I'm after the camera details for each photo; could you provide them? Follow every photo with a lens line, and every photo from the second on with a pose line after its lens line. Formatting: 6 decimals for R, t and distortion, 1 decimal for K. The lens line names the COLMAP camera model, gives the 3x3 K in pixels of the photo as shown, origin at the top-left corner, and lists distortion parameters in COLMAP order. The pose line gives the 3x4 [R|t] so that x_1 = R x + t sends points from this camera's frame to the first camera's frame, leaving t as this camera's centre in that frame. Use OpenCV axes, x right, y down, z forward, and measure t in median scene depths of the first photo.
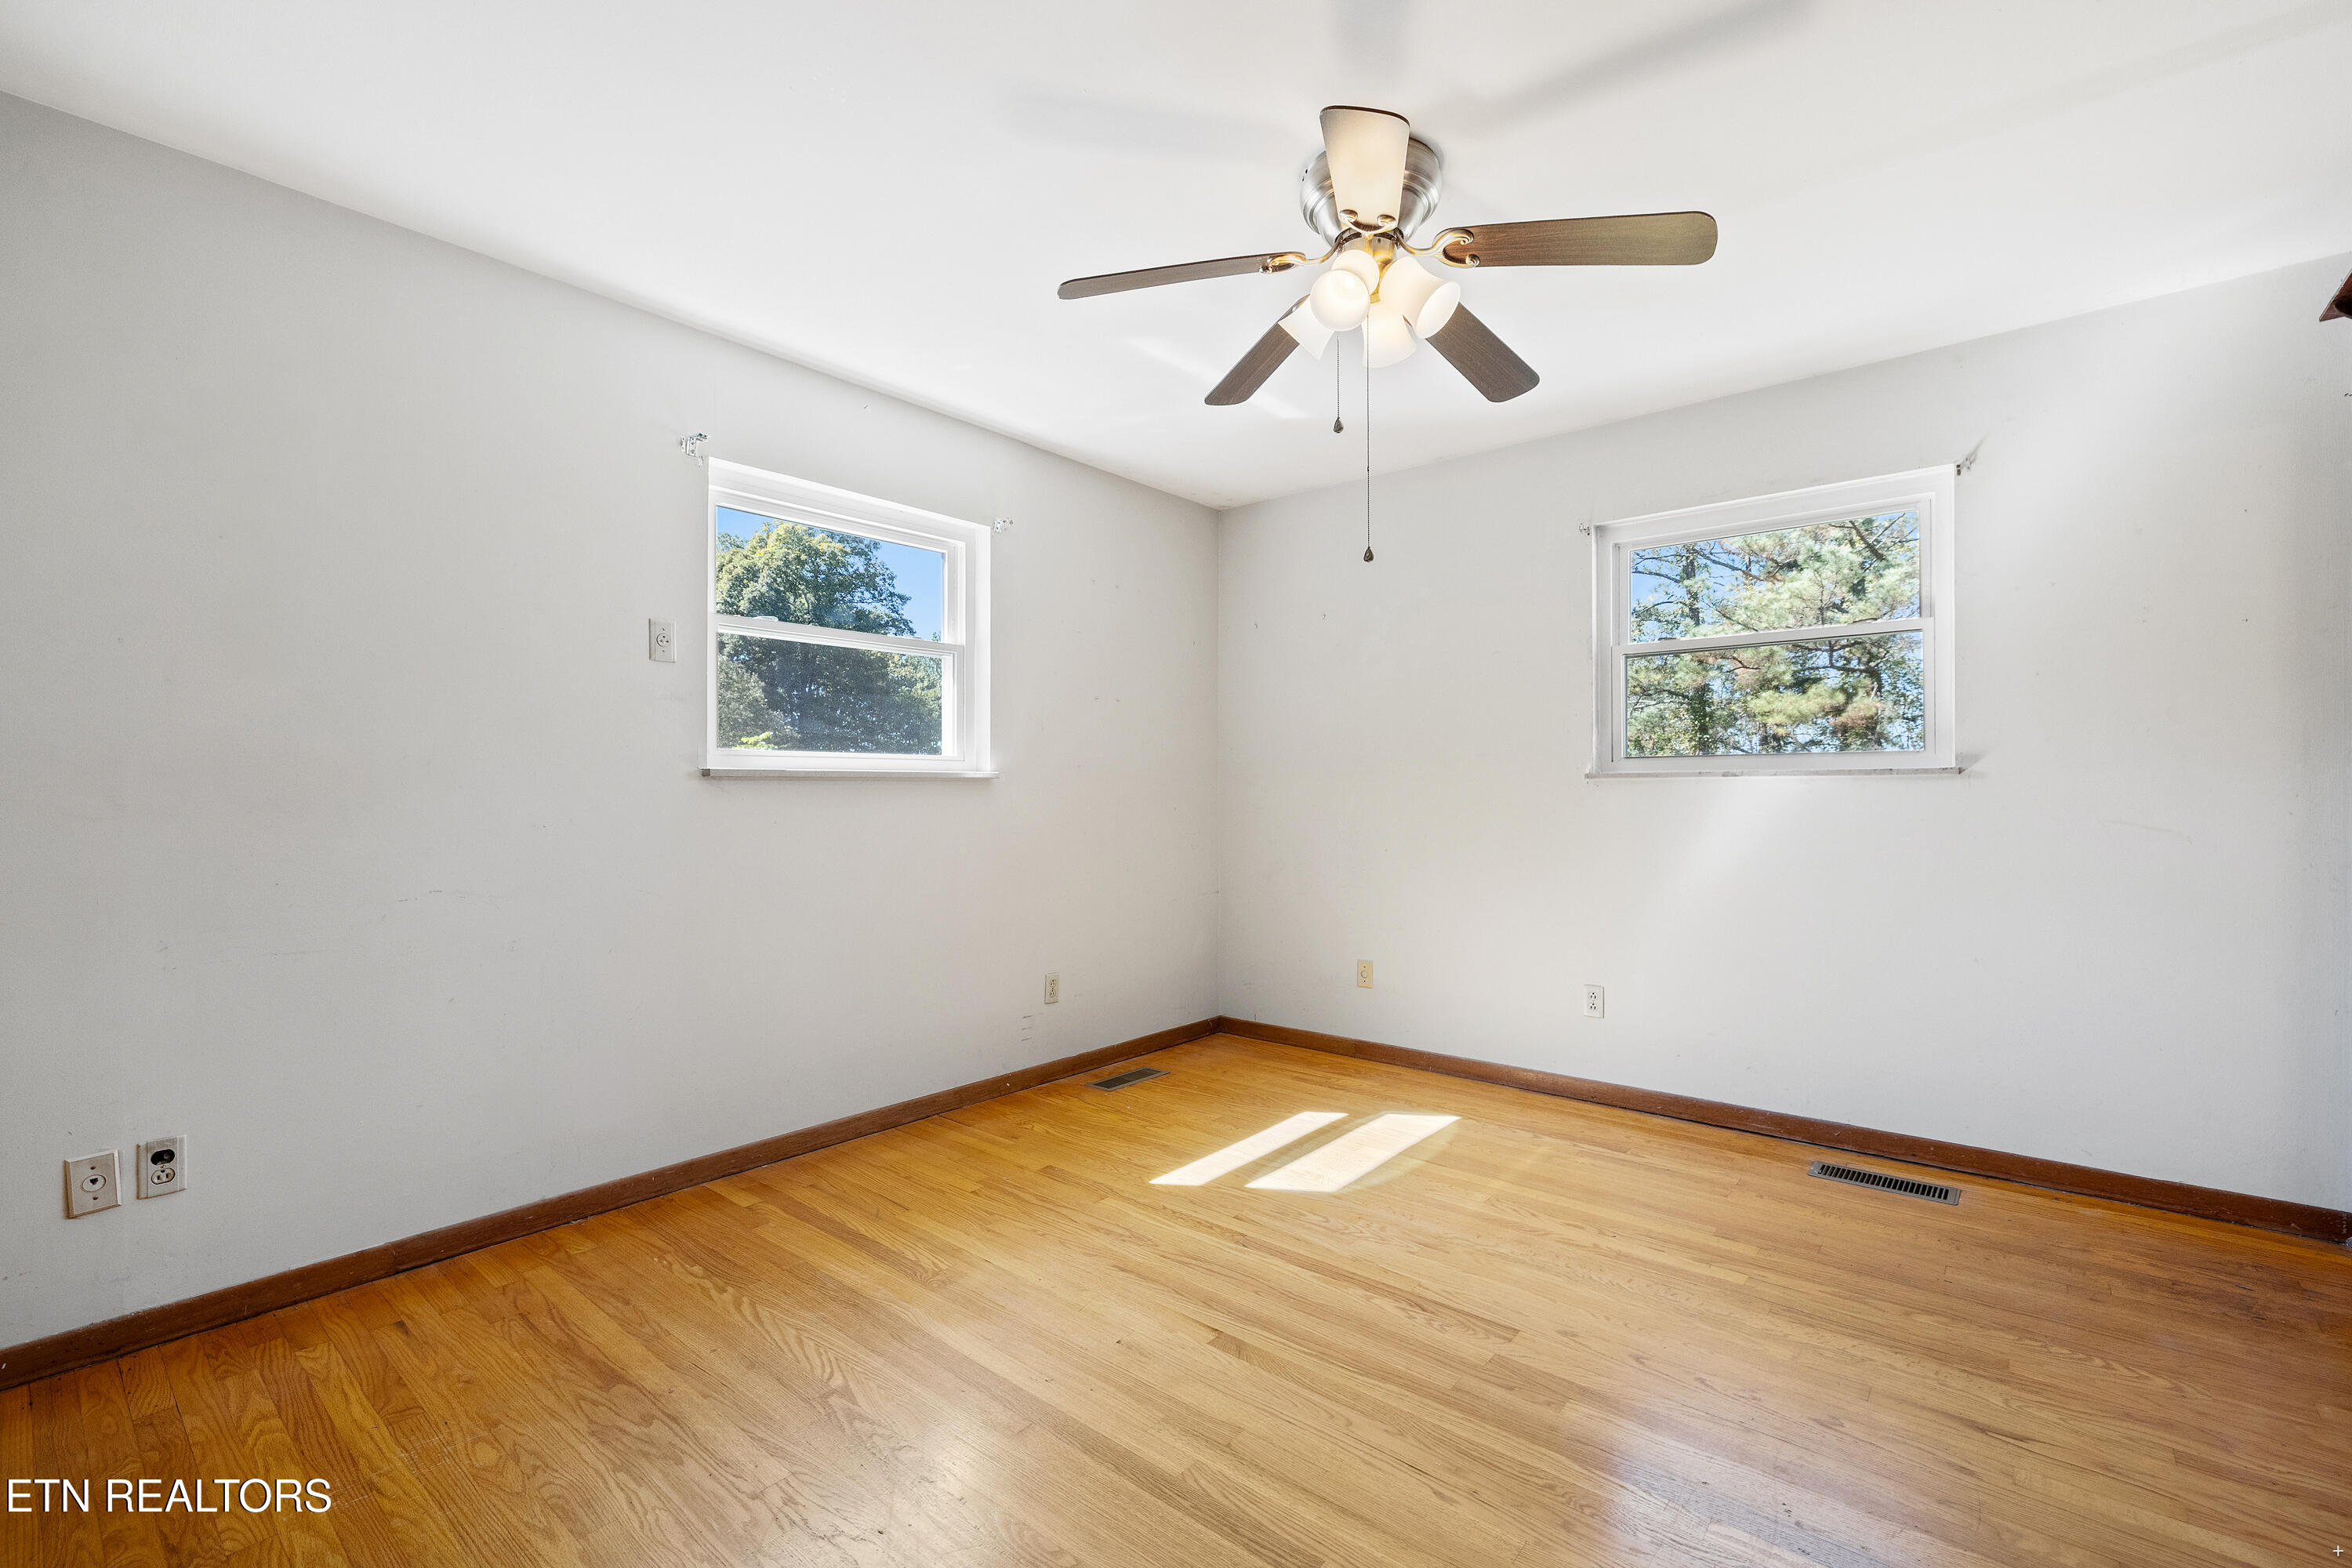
lens RADIAL K [[992.2, 0, 1176.0], [0, 992.2, 784.0], [0, 0, 1]] dist [0.000254, 0.000021]
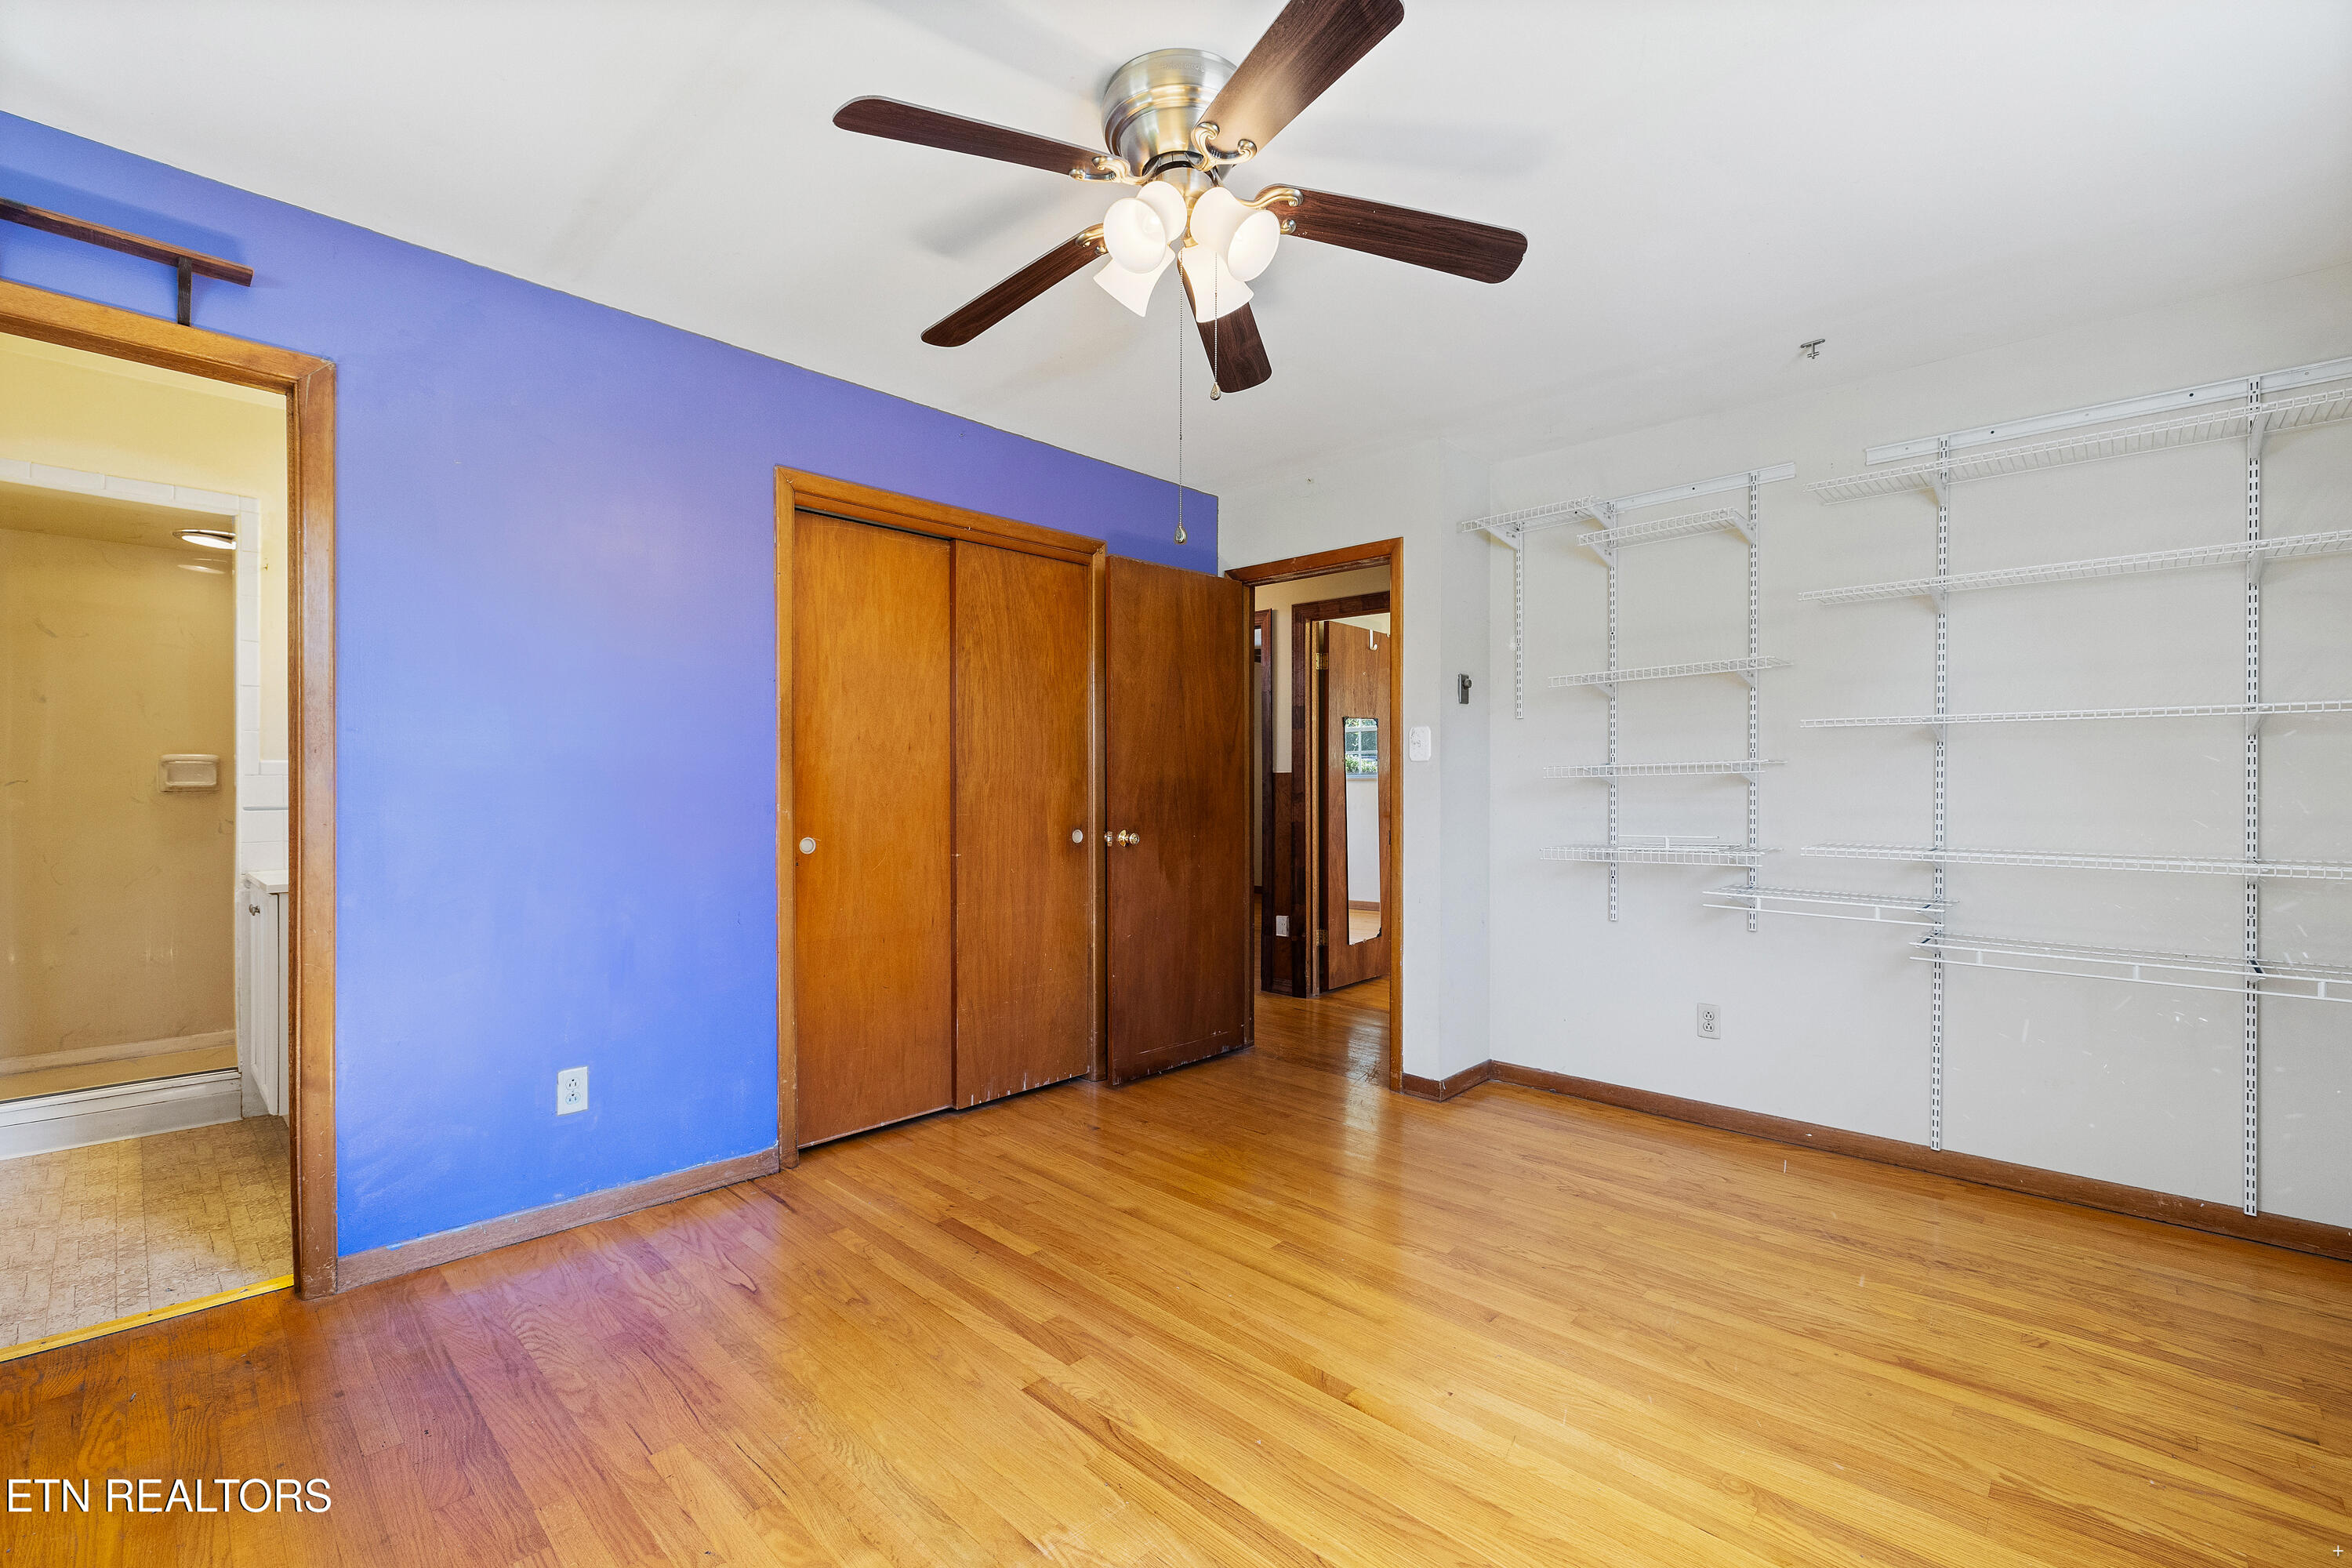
lens RADIAL K [[992.2, 0, 1176.0], [0, 992.2, 784.0], [0, 0, 1]] dist [0.000254, 0.000021]
pose [[-0.997878, 0.003751, 0.065007, 0.140974], [0.003371, 0.999977, -0.005965, -0.019725], [-0.065028, -0.005733, -0.997867, 1.975252]]
